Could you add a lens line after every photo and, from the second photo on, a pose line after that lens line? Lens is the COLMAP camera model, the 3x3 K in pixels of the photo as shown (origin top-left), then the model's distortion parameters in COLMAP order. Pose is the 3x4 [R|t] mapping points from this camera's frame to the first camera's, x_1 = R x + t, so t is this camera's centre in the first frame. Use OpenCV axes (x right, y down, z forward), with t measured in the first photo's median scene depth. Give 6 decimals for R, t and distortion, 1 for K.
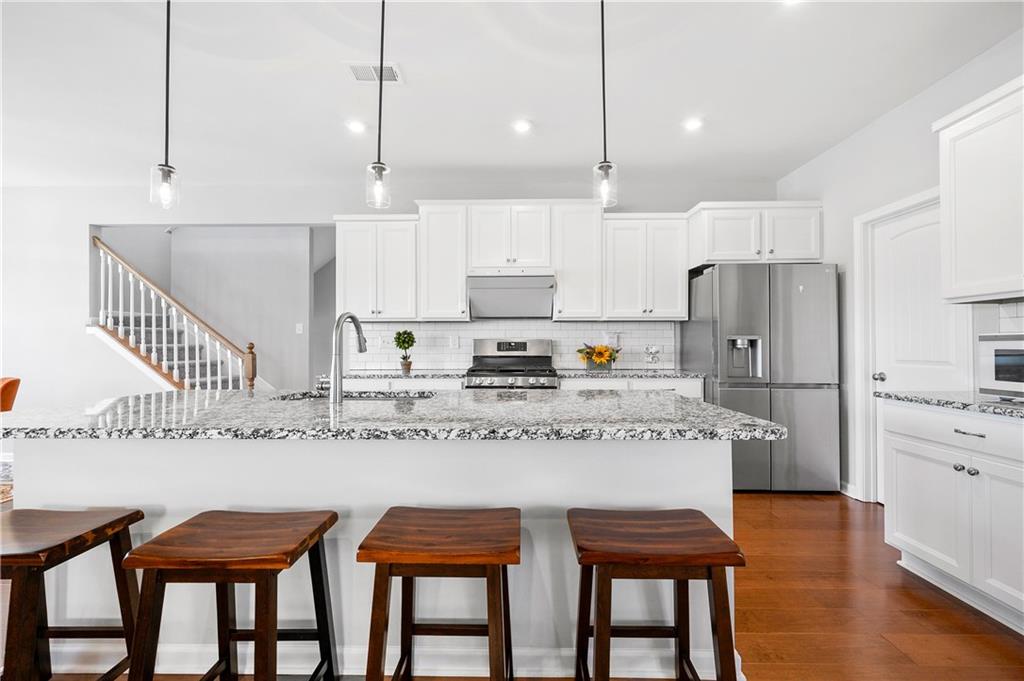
lens RADIAL K [[421.9, 0, 522.3], [0, 421.9, 342.2], [0, 0, 1]] dist [0.001894, -0.000467]
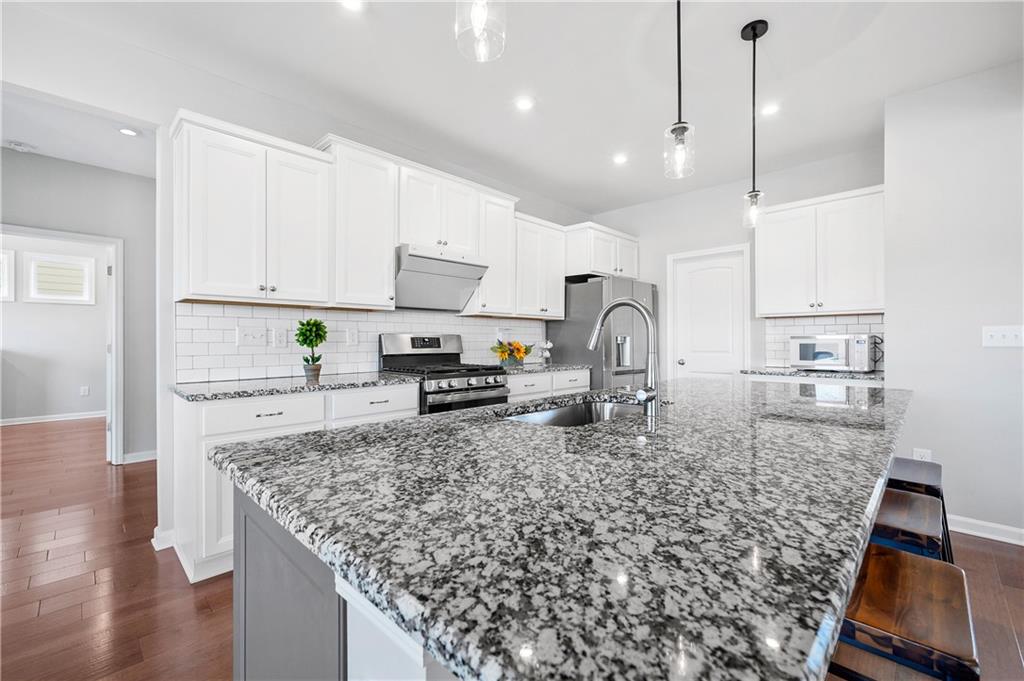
lens RADIAL K [[421.9, 0, 510.1], [0, 421.9, 340.8], [0, 0, 1]] dist [0.001894, -0.000467]
pose [[0.707773, 0.001654, 0.706438, -0.534346], [-0.004969, 0.999984, 0.002637, 0.003231], [-0.706423, -0.005377, 0.707770, 0.289584]]
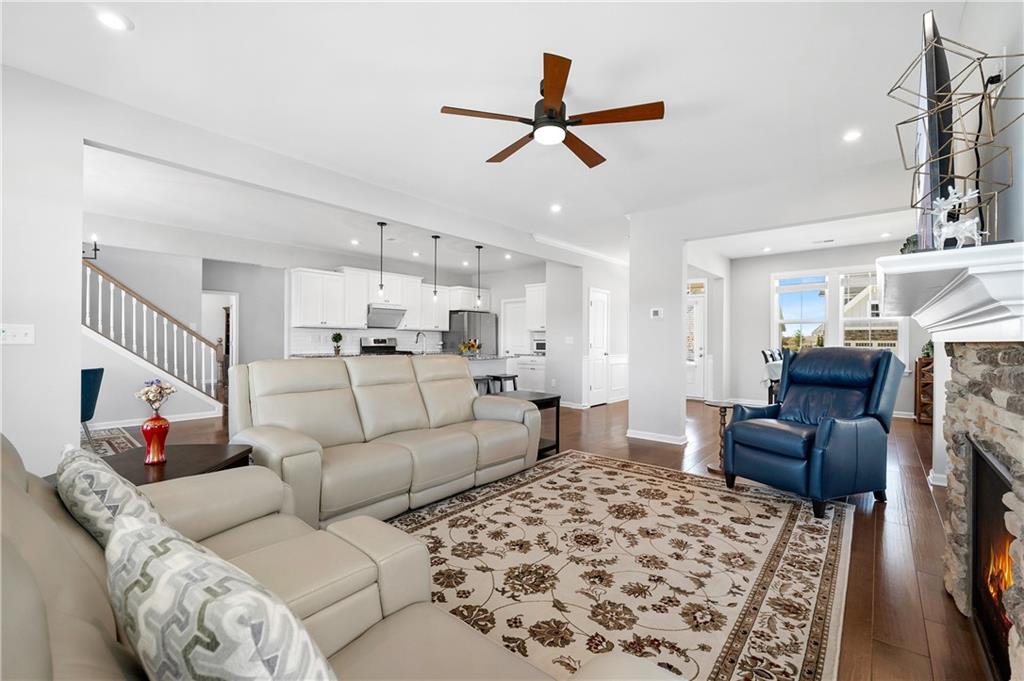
lens RADIAL K [[421.9, 0, 514.0], [0, 421.9, 345.1], [0, 0, 1]] dist [0.001894, -0.000467]
pose [[0.651301, 0.001157, 0.758819, -1.216300], [-0.010604, 0.999915, 0.007577, 0.005216], [-0.758745, -0.012982, 0.651258, -0.870838]]
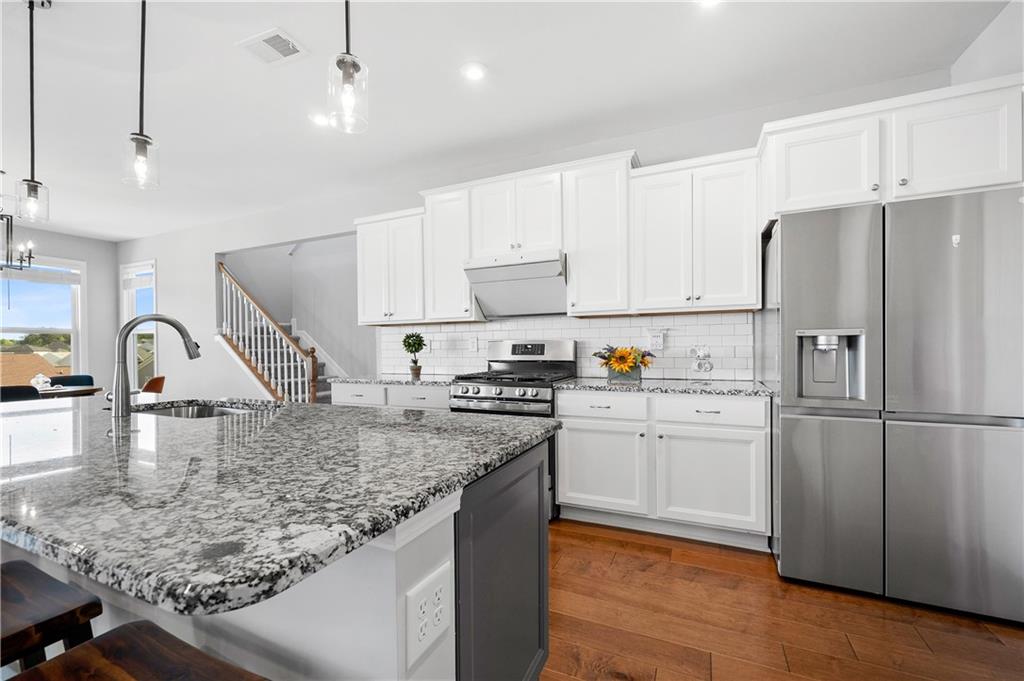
lens RADIAL K [[421.9, 0, 518.7], [0, 421.9, 349.2], [0, 0, 1]] dist [0.001894, -0.000467]
pose [[0.917157, -0.006793, -0.398468, 0.308464], [0.011603, 0.999886, 0.009662, 0.001684], [0.398357, -0.013485, 0.917131, 0.233385]]
